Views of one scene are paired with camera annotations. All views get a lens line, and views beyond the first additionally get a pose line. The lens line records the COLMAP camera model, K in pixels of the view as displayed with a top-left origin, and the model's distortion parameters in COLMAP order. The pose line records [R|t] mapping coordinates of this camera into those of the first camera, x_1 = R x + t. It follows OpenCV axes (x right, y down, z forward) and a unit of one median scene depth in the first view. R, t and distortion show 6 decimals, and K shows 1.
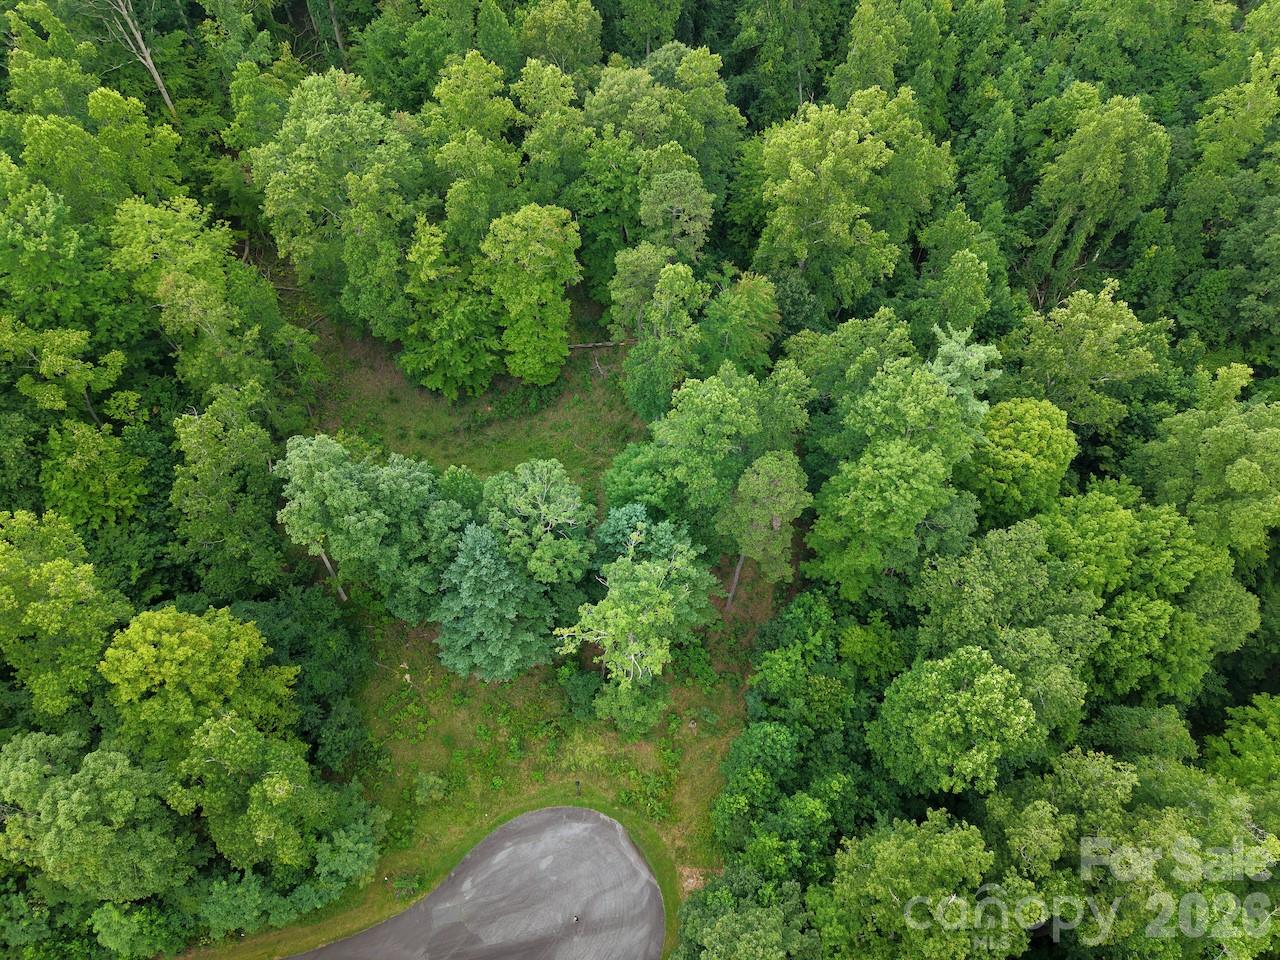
lens RADIAL K [[849.5, 0, 644.4], [0, 849.5, 476.7], [0, 0, 1]] dist [0.036537, -0.034347]
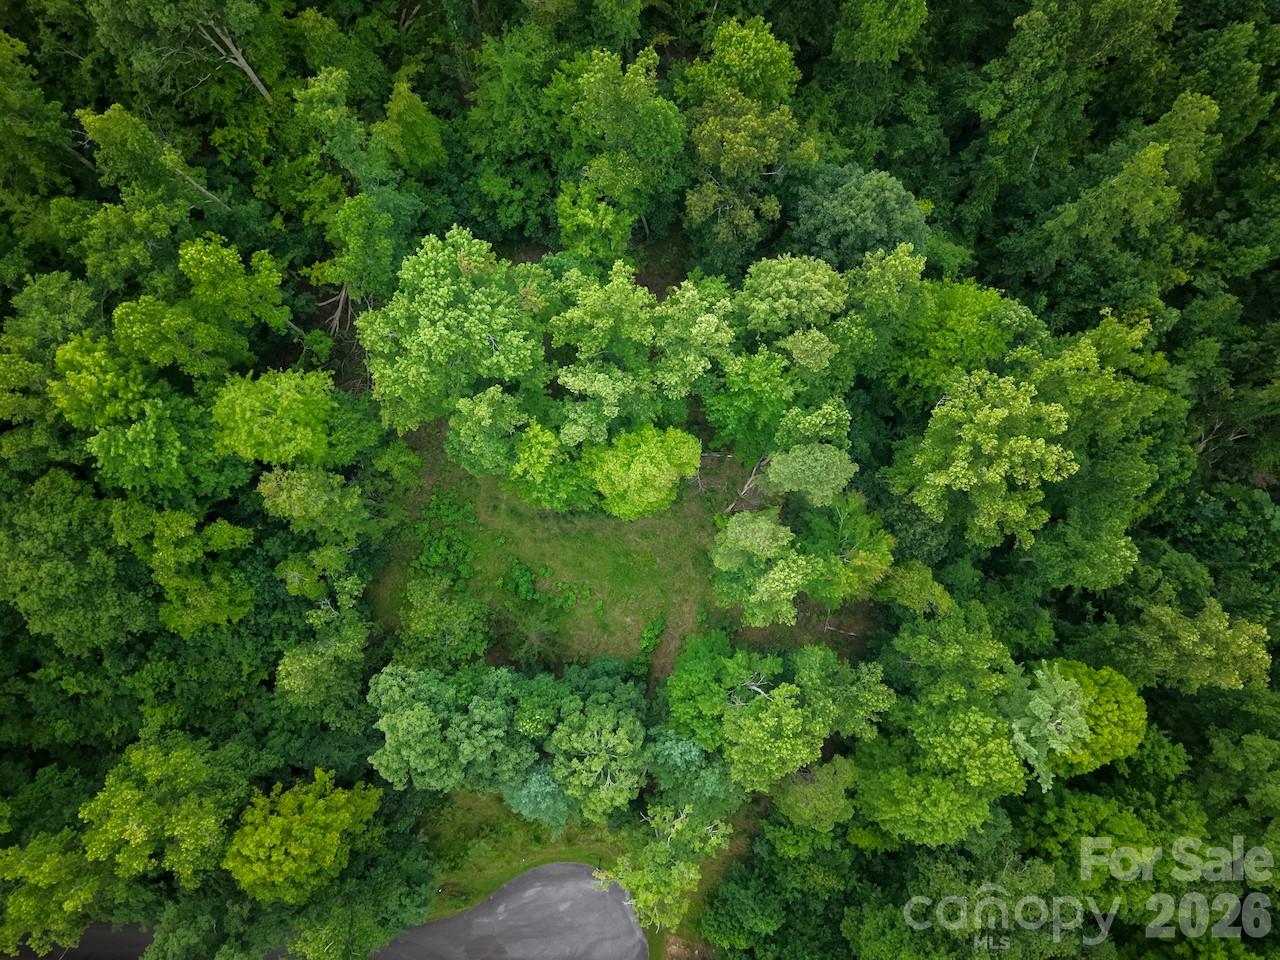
lens RADIAL K [[849.5, 0, 640.8], [0, 849.5, 476.9], [0, 0, 1]] dist [0.036537, -0.034347]
pose [[0.972782, 0.228484, -0.038607, -0.101664], [-0.184990, 0.866078, 0.464422, -0.697657], [0.139550, -0.444639, 0.884772, 0.185346]]
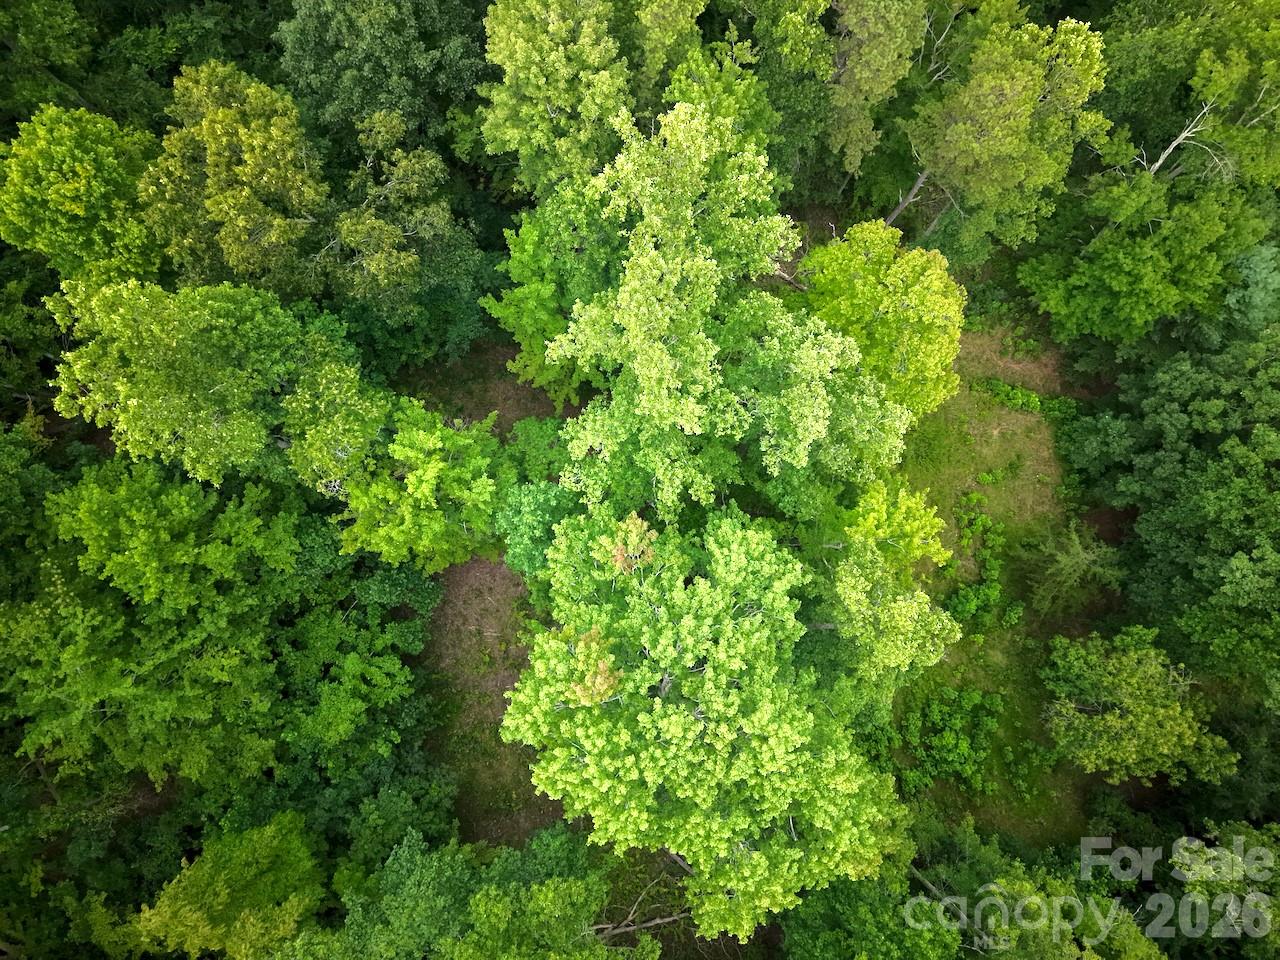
lens RADIAL K [[849.5, 0, 639.1], [0, 849.5, 478.6], [0, 0, 1]] dist [0.036537, -0.034347]
pose [[0.116922, -0.981035, 0.154596, -0.319575], [0.818235, 0.183380, 0.544851, -0.654046], [-0.562868, 0.062791, 0.824158, 0.690109]]
